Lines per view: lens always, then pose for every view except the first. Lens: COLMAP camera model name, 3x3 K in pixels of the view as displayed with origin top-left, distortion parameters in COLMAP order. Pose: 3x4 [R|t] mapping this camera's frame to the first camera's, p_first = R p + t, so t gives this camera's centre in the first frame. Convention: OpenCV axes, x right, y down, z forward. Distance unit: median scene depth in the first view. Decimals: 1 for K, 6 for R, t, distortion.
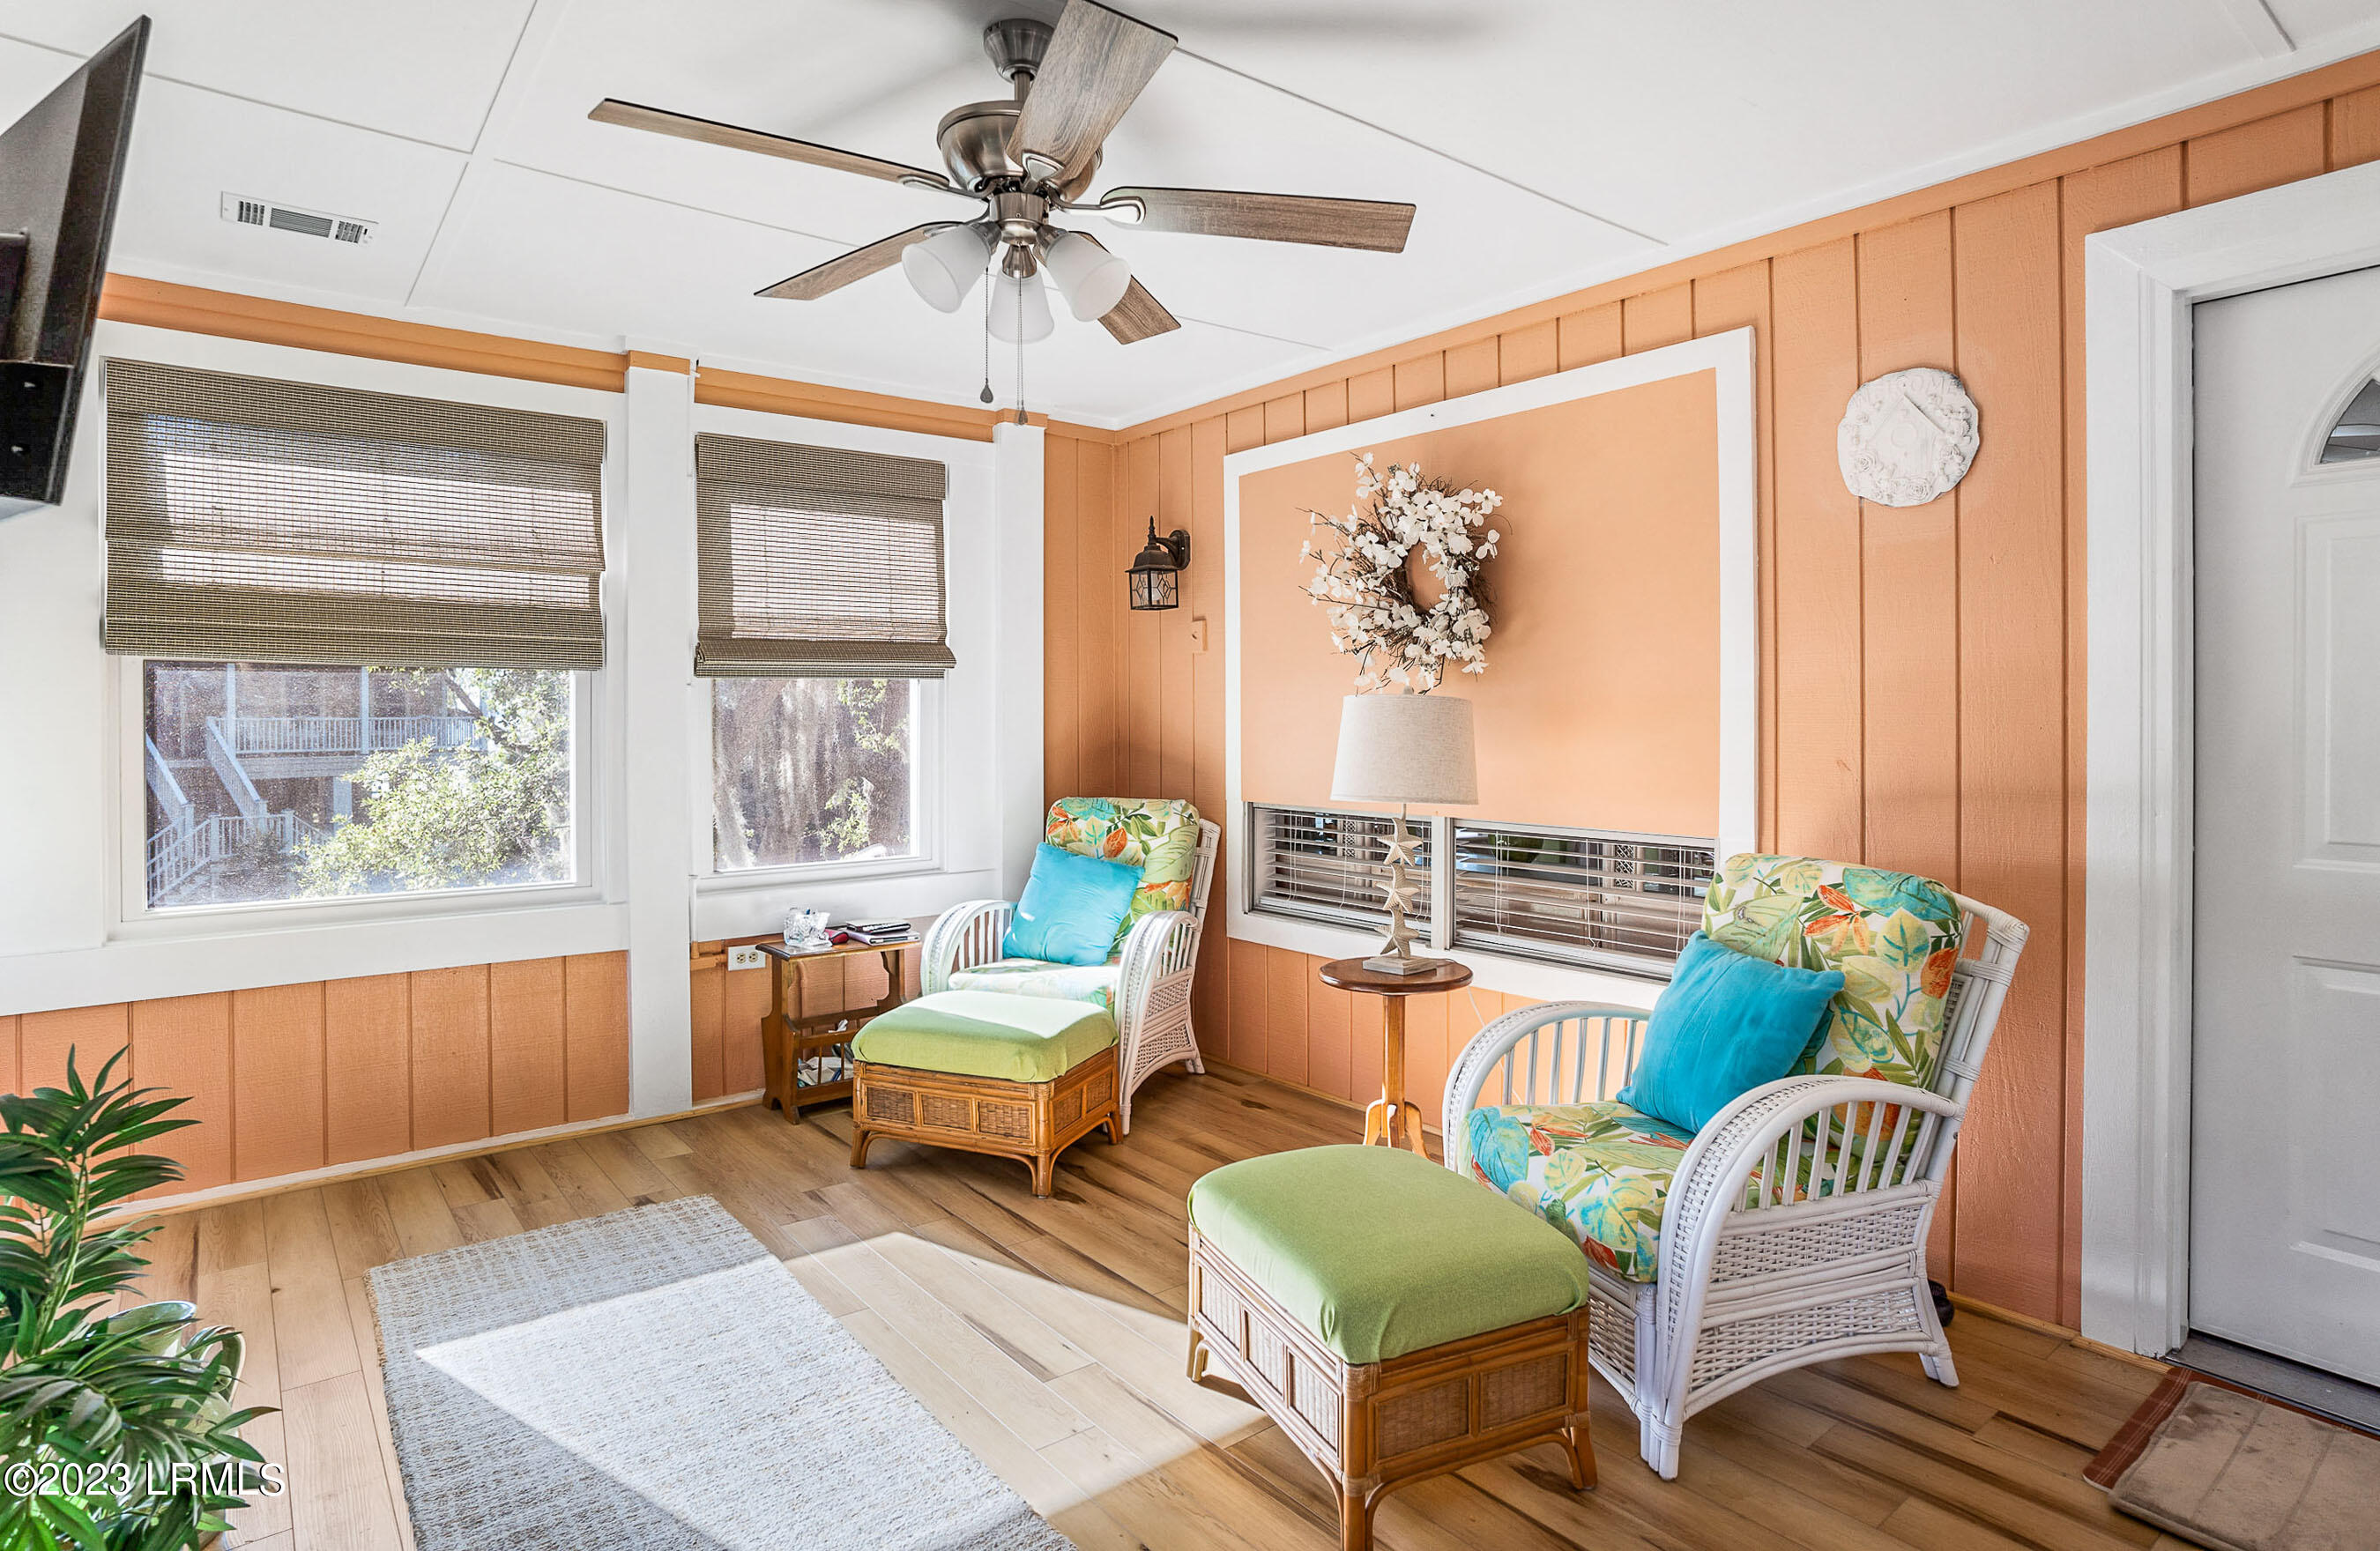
lens RADIAL K [[1312.1, 0, 1210.5], [0, 1312.1, 710.7], [0, 0, 1]] dist [-0.066341, 0.046347]
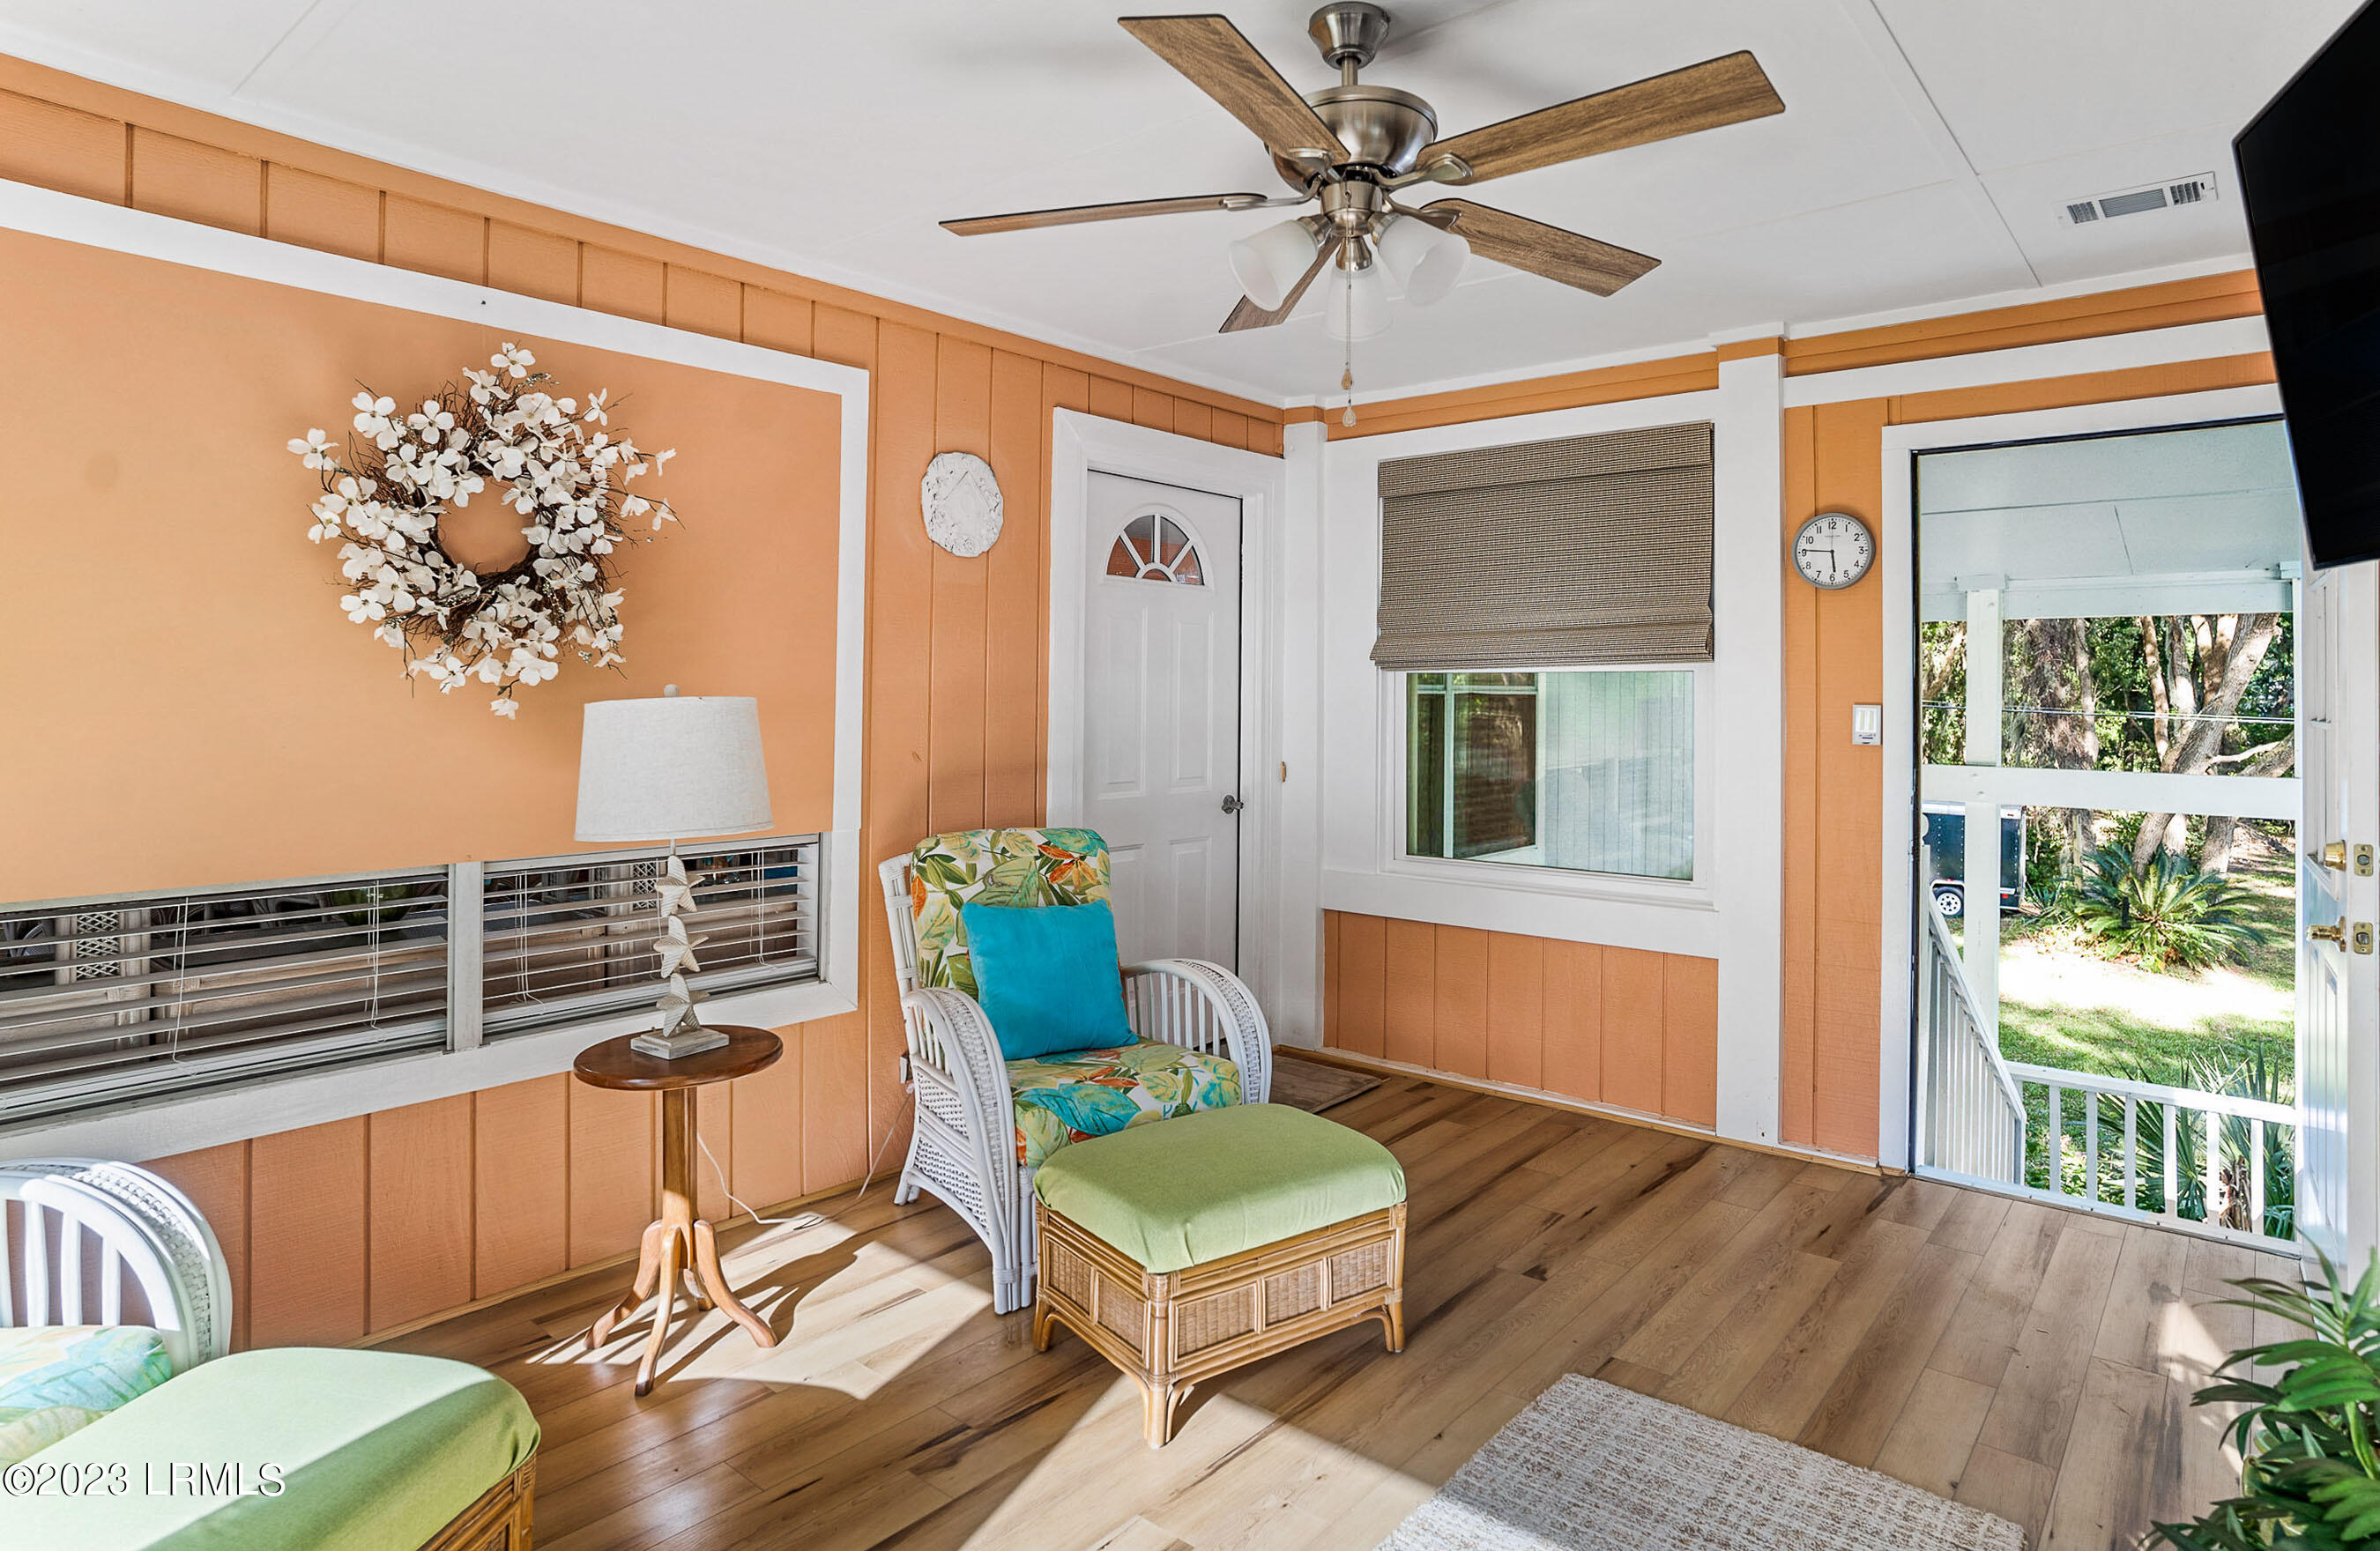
lens RADIAL K [[1312.1, 0, 1210.5], [0, 1312.1, 710.7], [0, 0, 1]] dist [-0.066341, 0.046347]
pose [[-0.181707, -0.006045, 0.983334, -0.615850], [-0.000803, 0.999982, 0.005999, -0.007466], [-0.983352, 0.000300, -0.181709, 0.756554]]
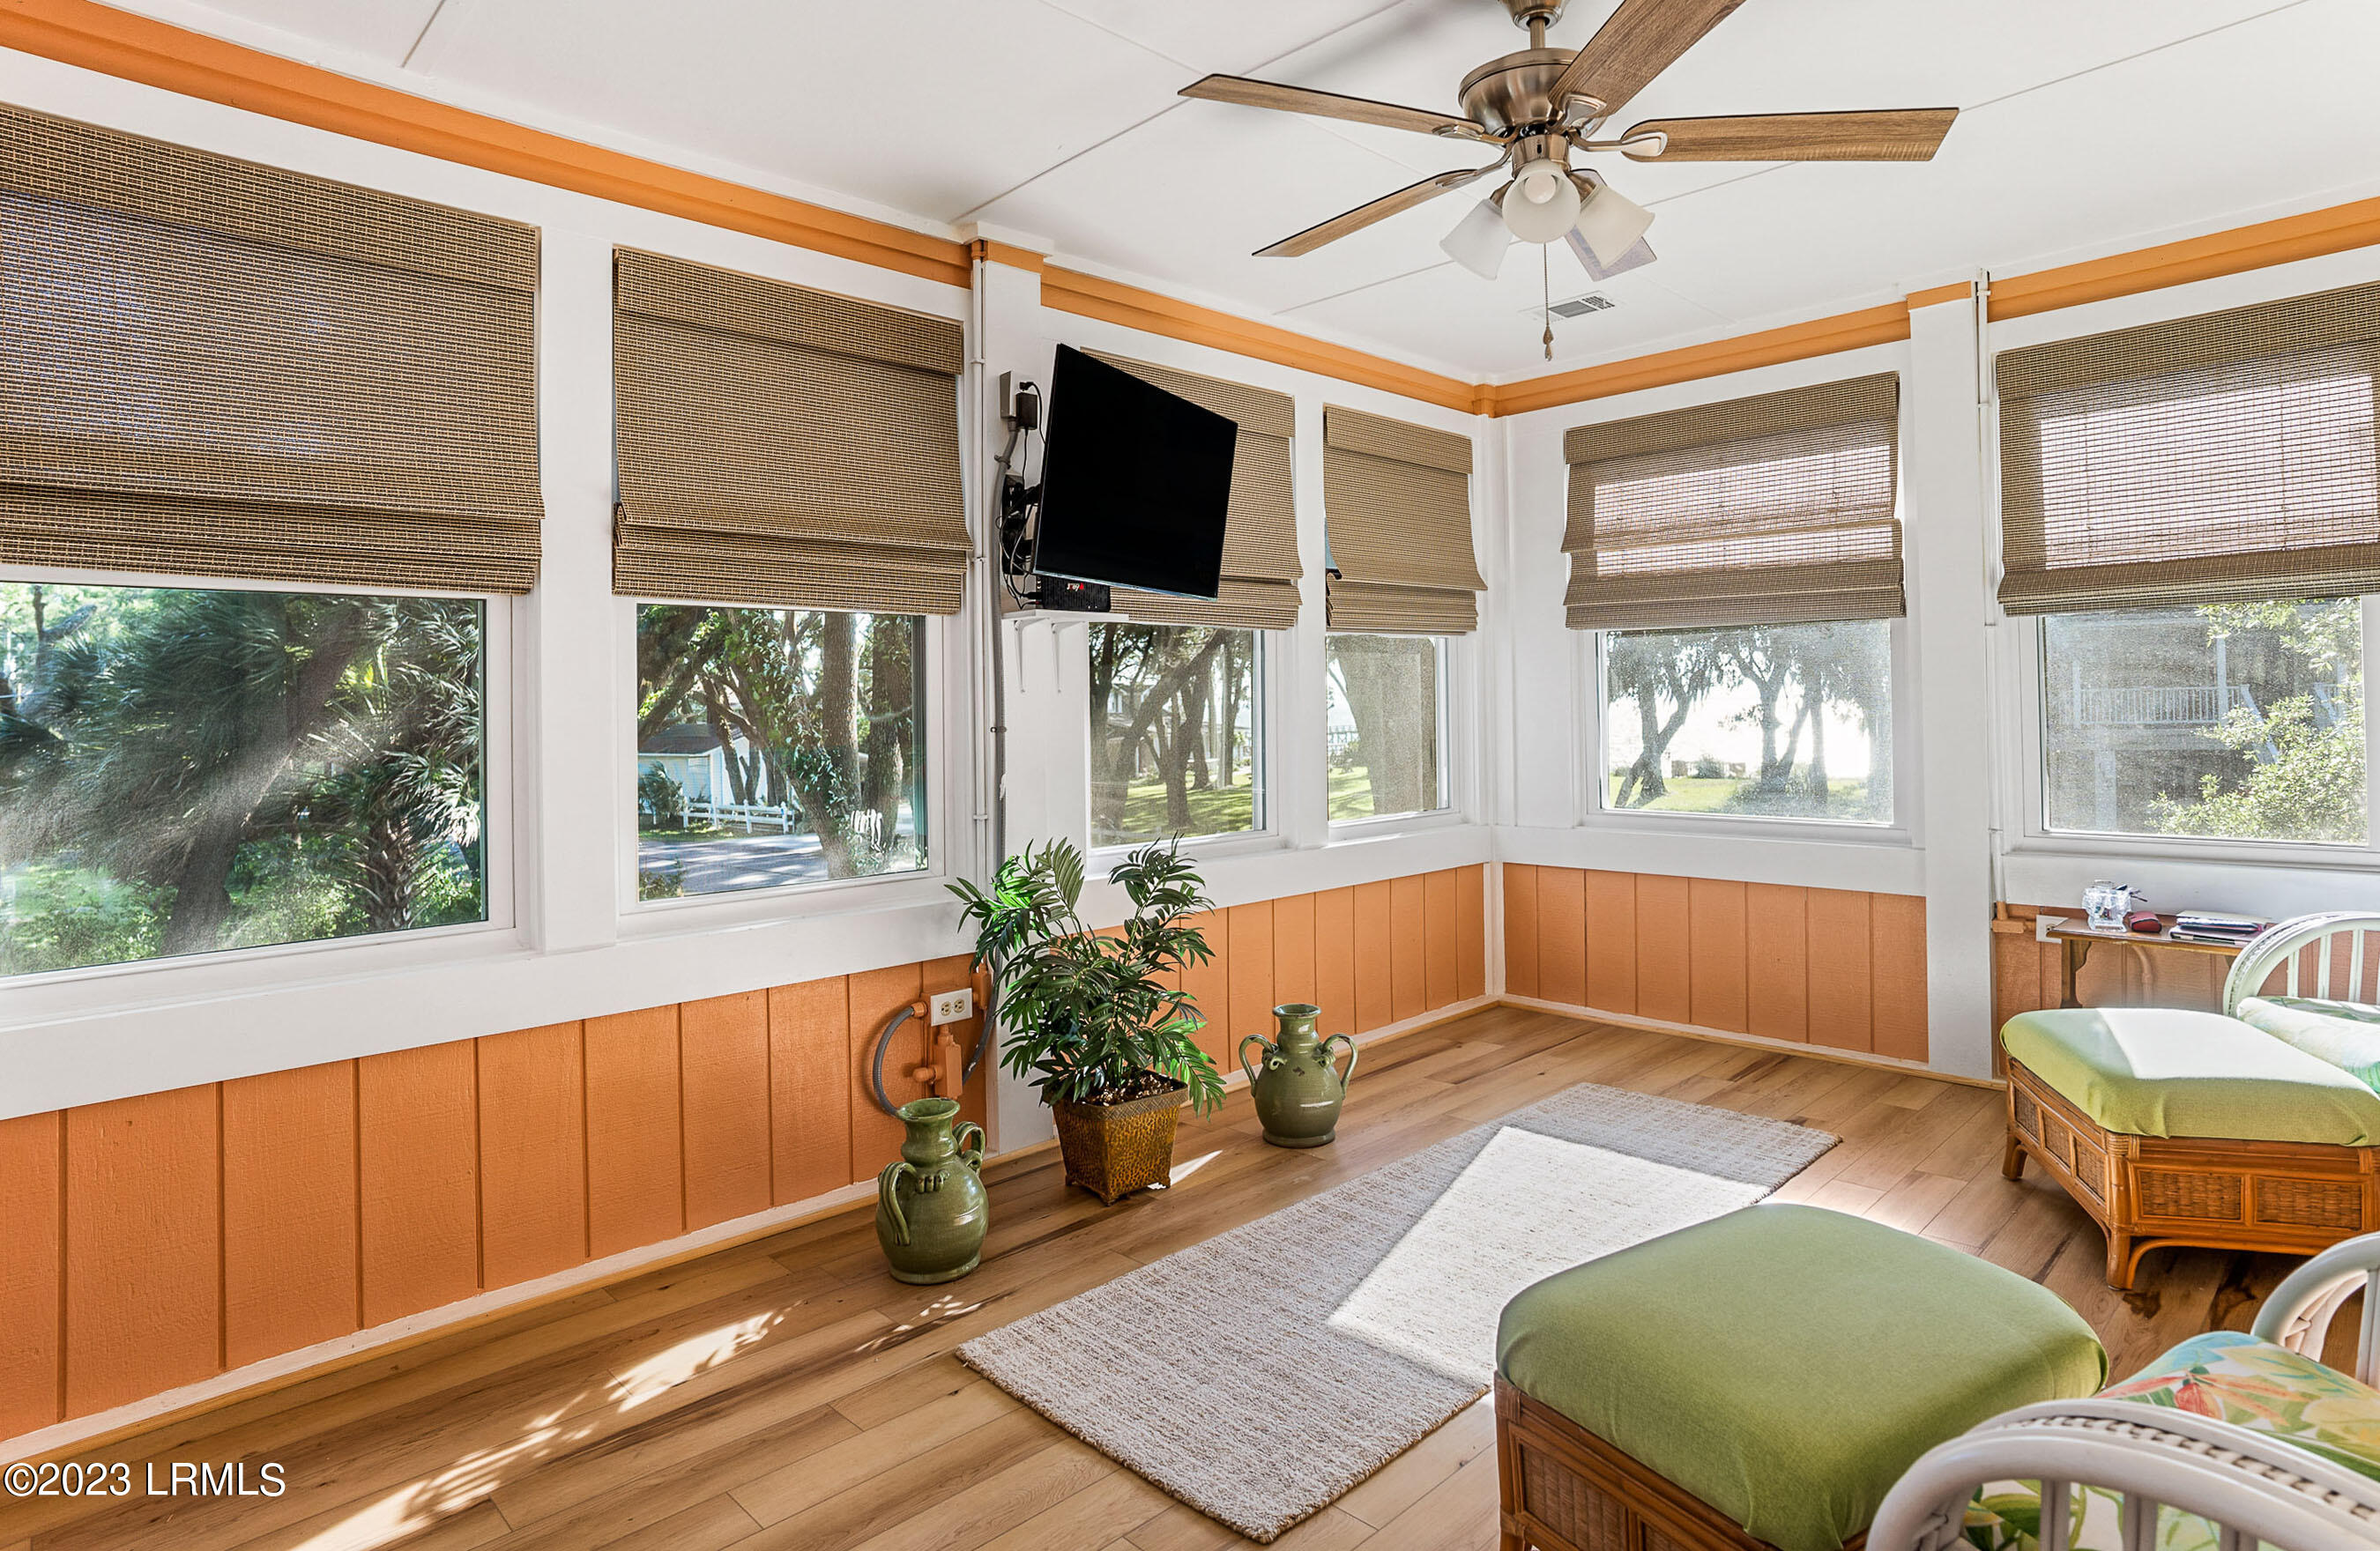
lens RADIAL K [[1319.3, 0, 1205.1], [0, 1319.3, 671.0], [0, 0, 1]] dist [-0.071944, 0.044769]
pose [[0.085736, -0.026357, -0.995969, 0.514288], [0.016335, 0.999553, -0.025045, 0.029228], [0.996184, -0.014122, 0.086128, 0.386385]]
